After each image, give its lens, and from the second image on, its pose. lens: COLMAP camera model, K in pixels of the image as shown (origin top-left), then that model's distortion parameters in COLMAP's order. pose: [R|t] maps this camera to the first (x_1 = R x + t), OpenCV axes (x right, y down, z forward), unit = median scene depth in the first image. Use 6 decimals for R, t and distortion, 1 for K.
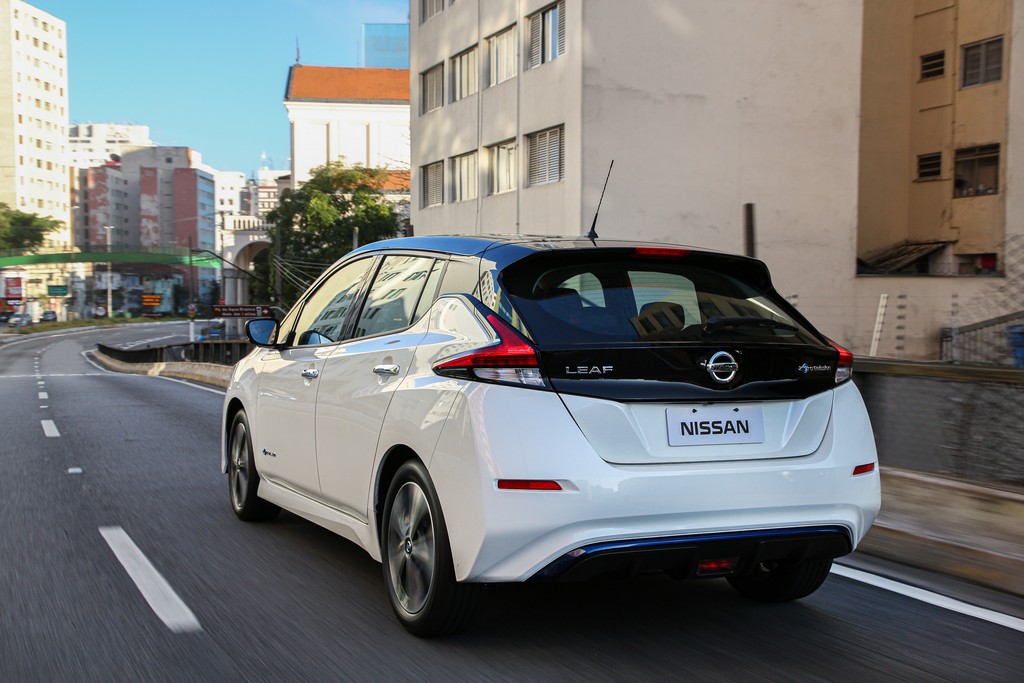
lens RADIAL K [[1219.0, 0, 509.4], [0, 1219.0, 350.0], [0, 0, 1]] dist [0.170440, 0.000000]
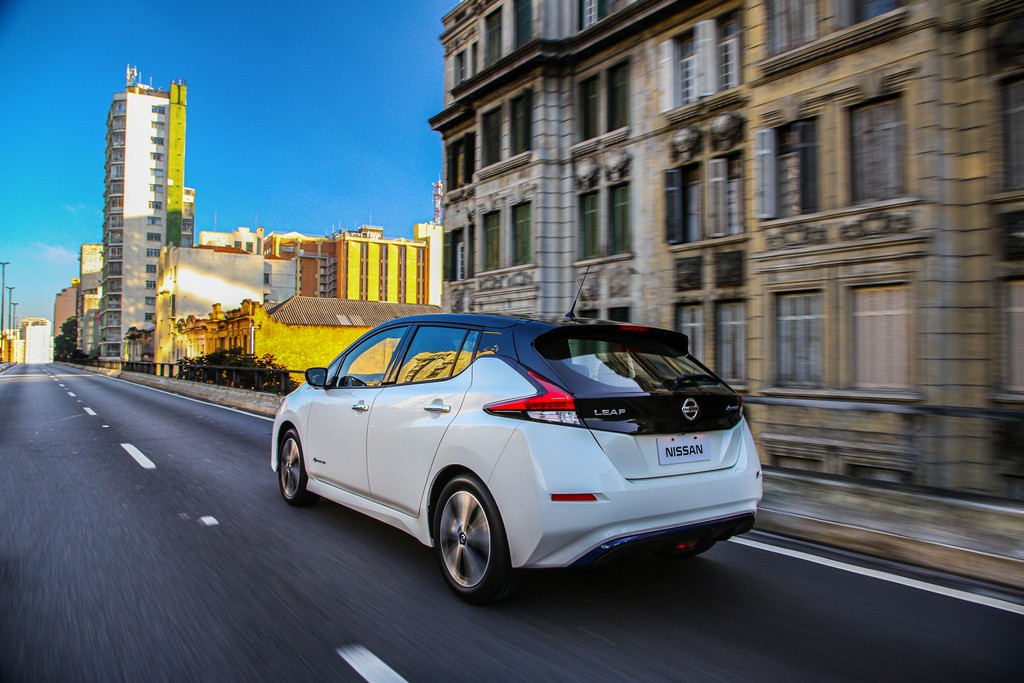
lens RADIAL K [[718.4, 0, 514.9], [0, 718.4, 342.3], [0, 0, 1]] dist [-0.016392, -0.014746]
pose [[0.985569, 0.010799, 0.168929, -0.172102], [-0.002616, 0.998815, -0.048589, -0.022386], [-0.169253, 0.047446, 0.984430, 0.193875]]
